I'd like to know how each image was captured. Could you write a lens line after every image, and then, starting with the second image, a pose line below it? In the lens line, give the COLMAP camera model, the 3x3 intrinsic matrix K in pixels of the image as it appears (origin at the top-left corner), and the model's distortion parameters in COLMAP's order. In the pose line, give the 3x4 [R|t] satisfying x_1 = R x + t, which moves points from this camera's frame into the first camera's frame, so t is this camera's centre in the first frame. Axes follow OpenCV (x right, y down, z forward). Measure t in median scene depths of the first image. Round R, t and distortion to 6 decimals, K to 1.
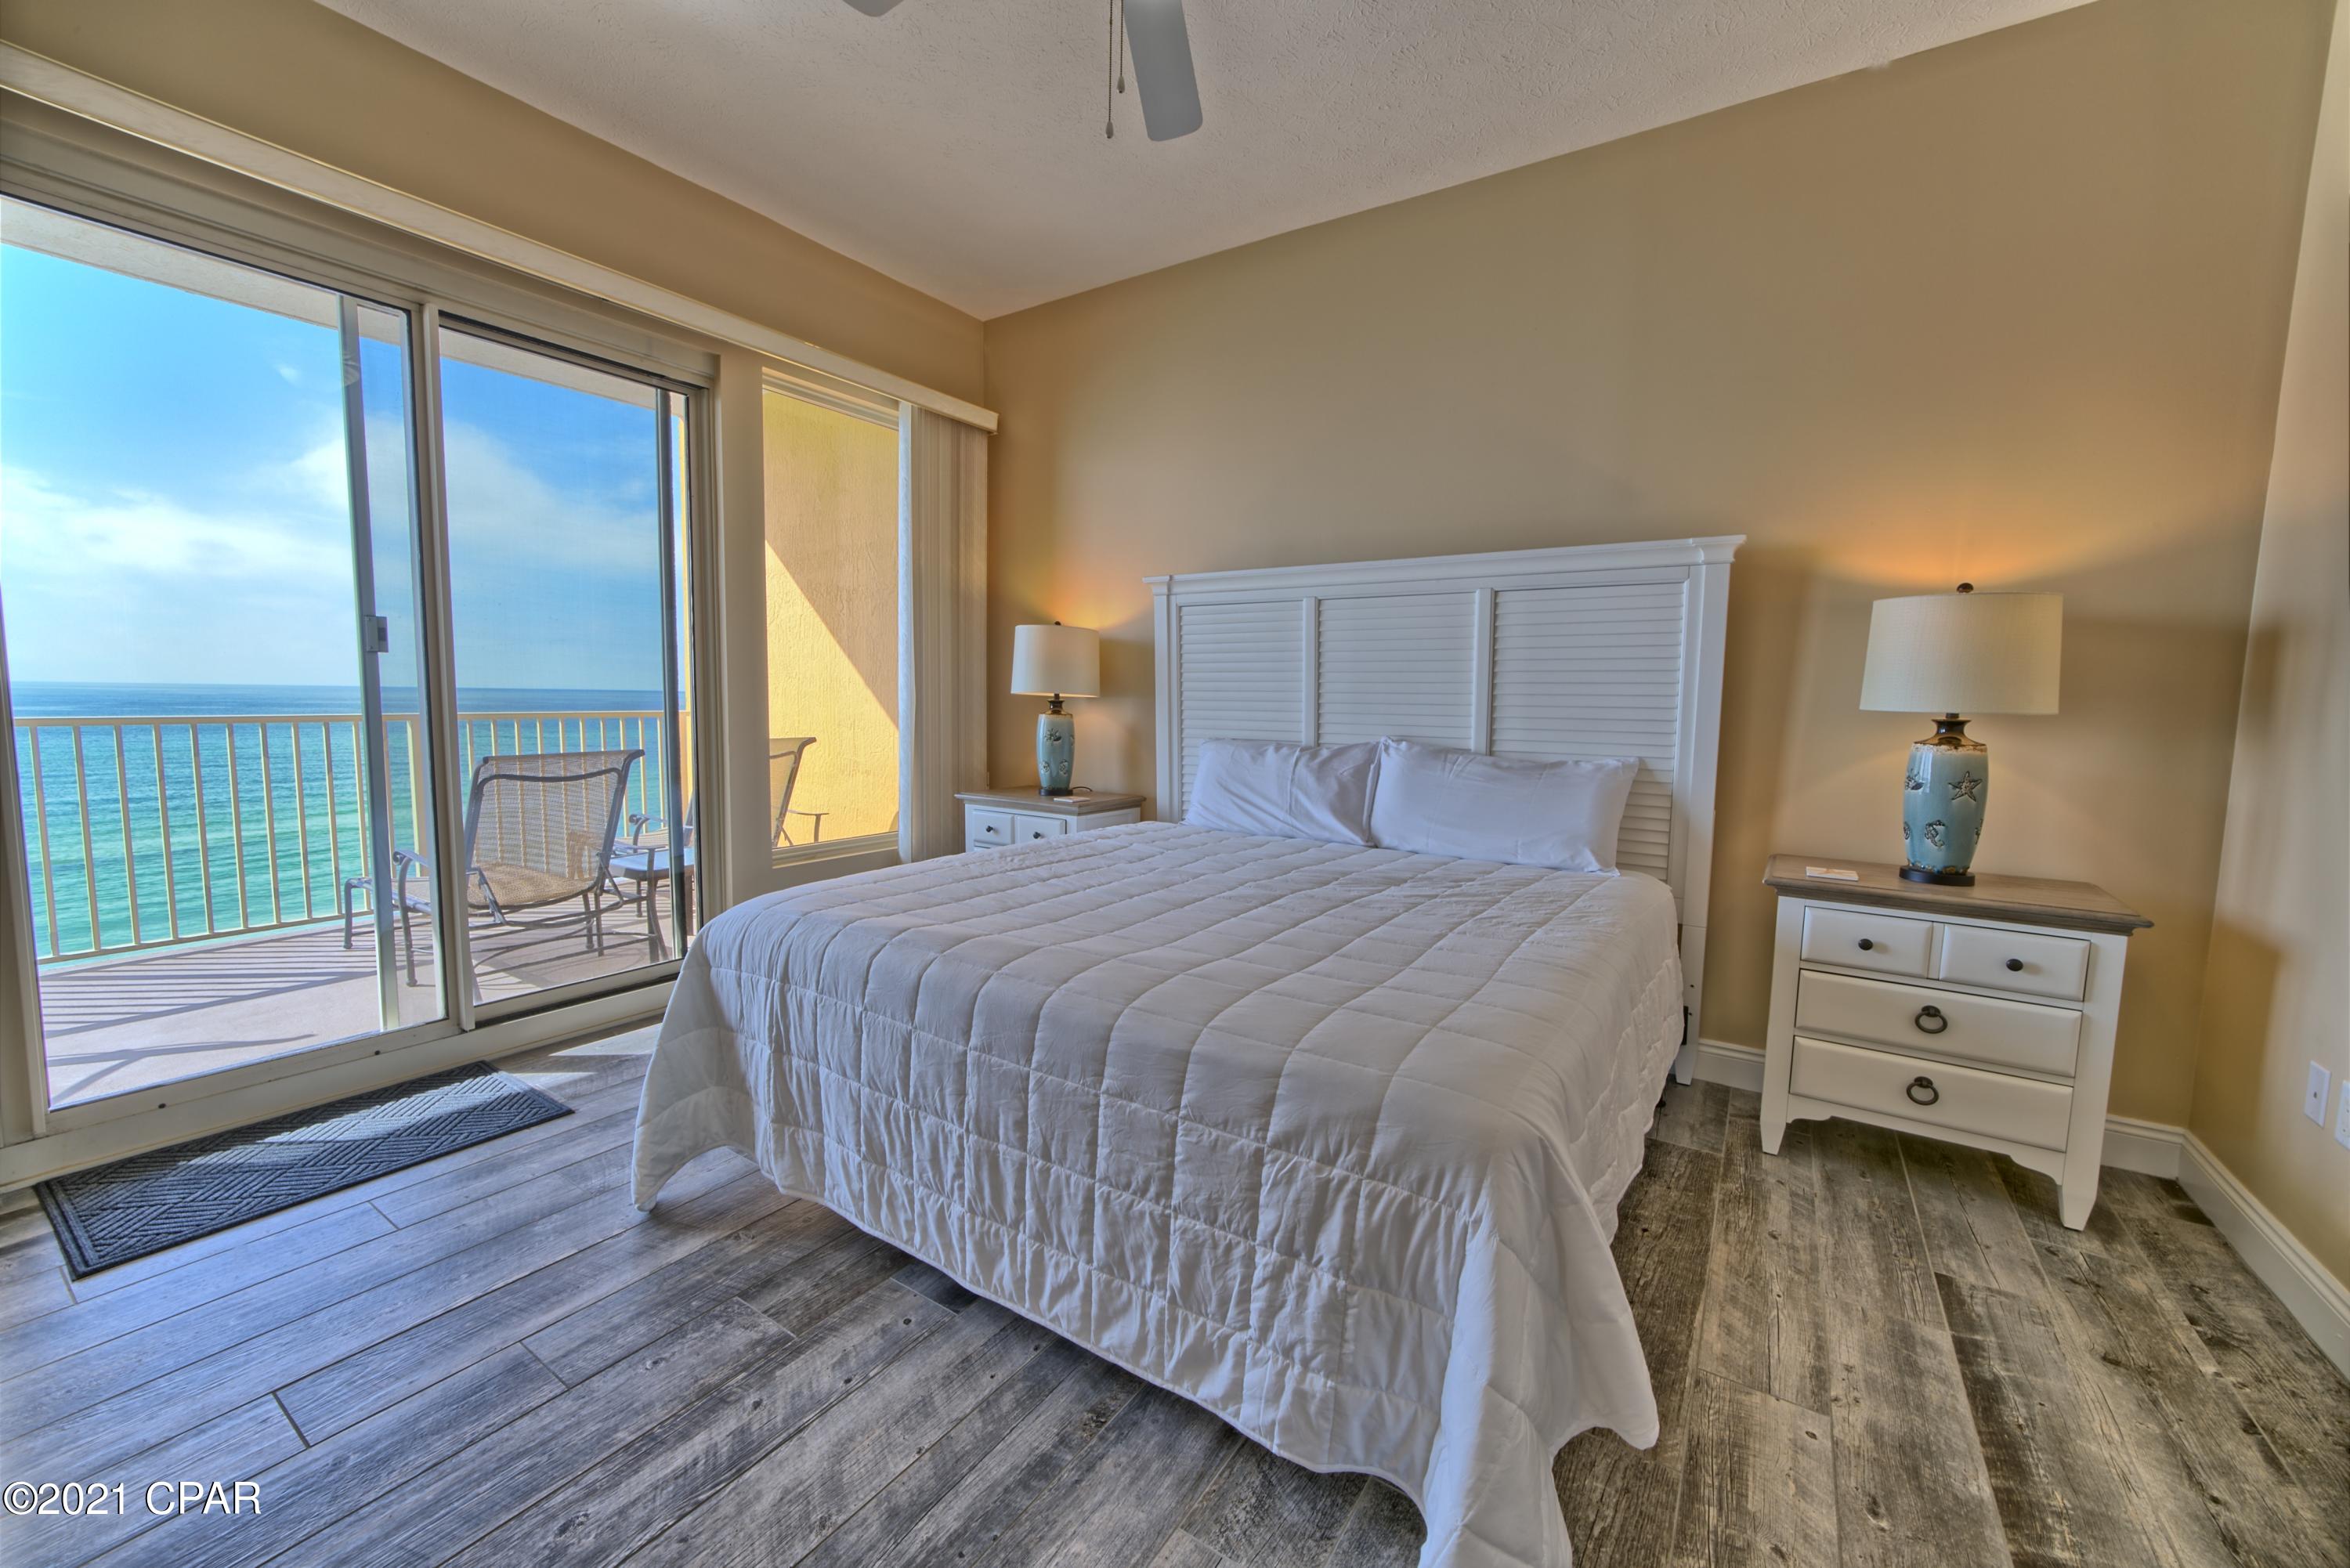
lens RADIAL K [[917.8, 0, 1167.5], [0, 917.8, 786.0], [0, 0, 1]] dist [-0.003253, -0.000573]
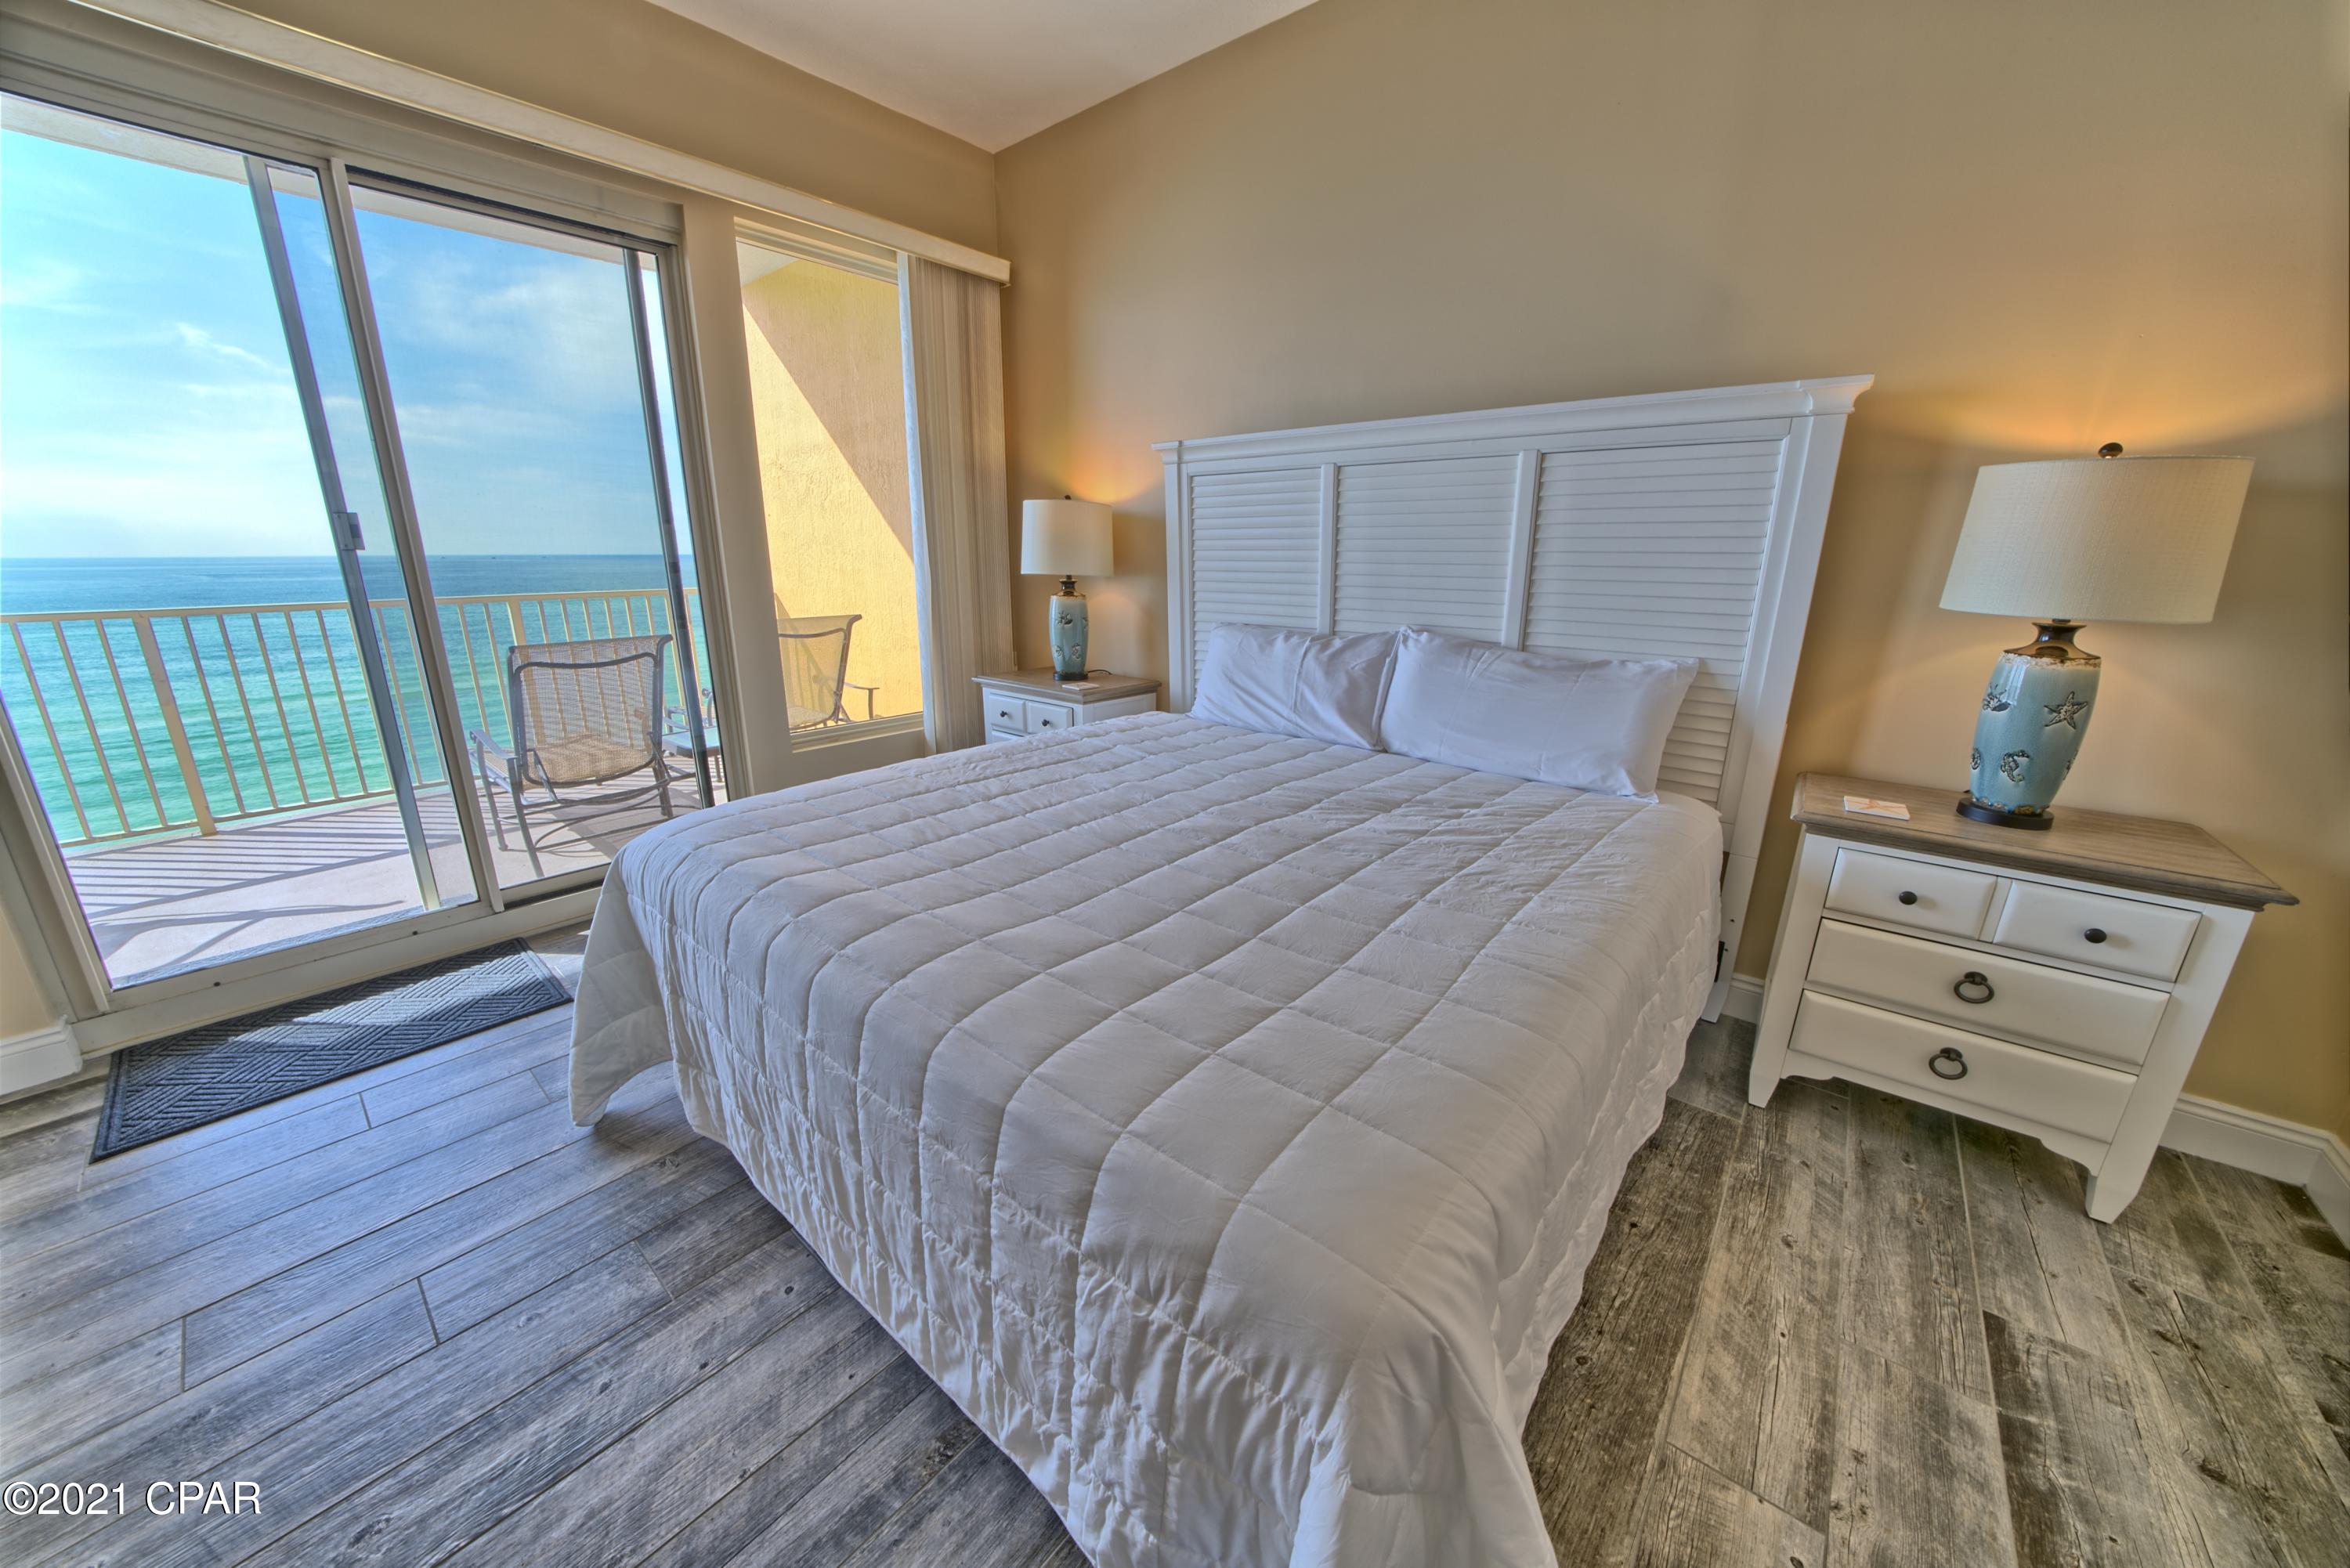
lens RADIAL K [[812.6, 0, 1167.0], [0, 812.6, 784.2], [0, 0, 1]] dist [-0.025043, 0.003062]
pose [[0.993428, 0.022651, -0.112197, 0.167170], [-0.002424, 0.984167, 0.177230, -0.070099], [0.114435, -0.175793, 0.977753, 0.297000]]
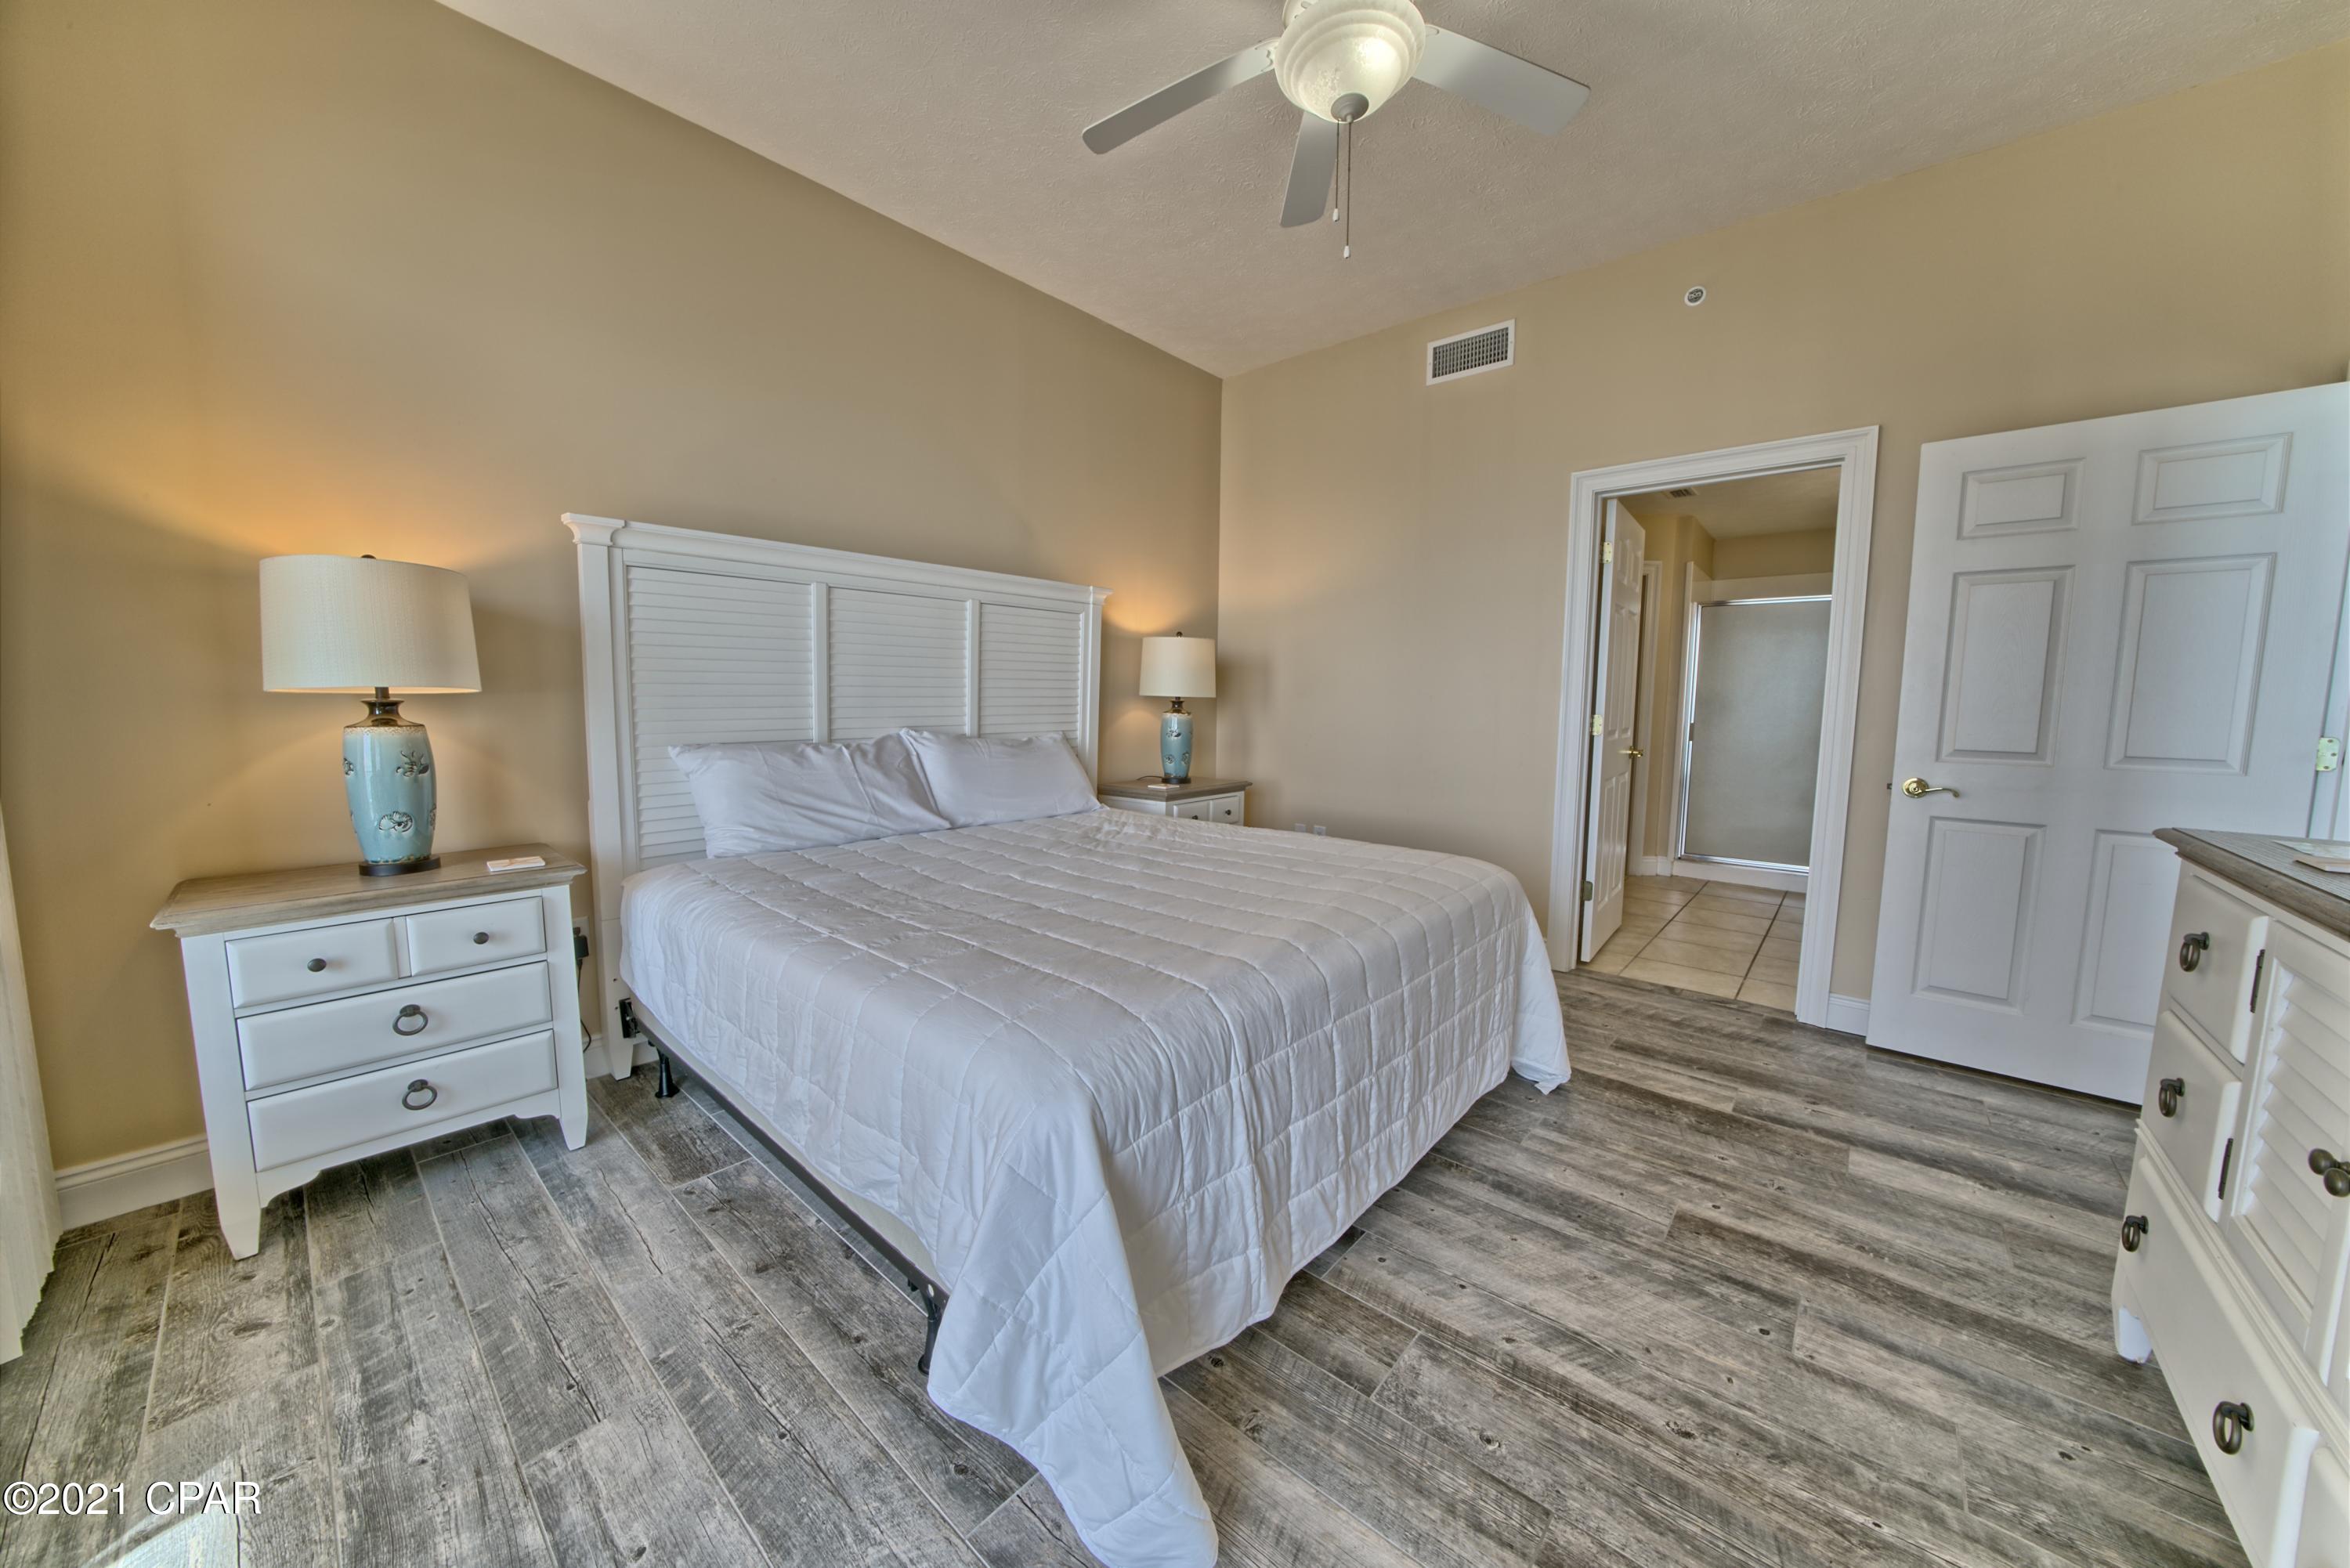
lens RADIAL K [[812.6, 0, 1175.1], [0, 812.6, 775.7], [0, 0, 1]] dist [-0.025043, 0.003062]
pose [[0.122367, -0.111493, 0.986203, -1.099133], [0.091962, 0.990669, 0.100588, -0.108499], [-0.988215, 0.078385, 0.131478, 0.973166]]
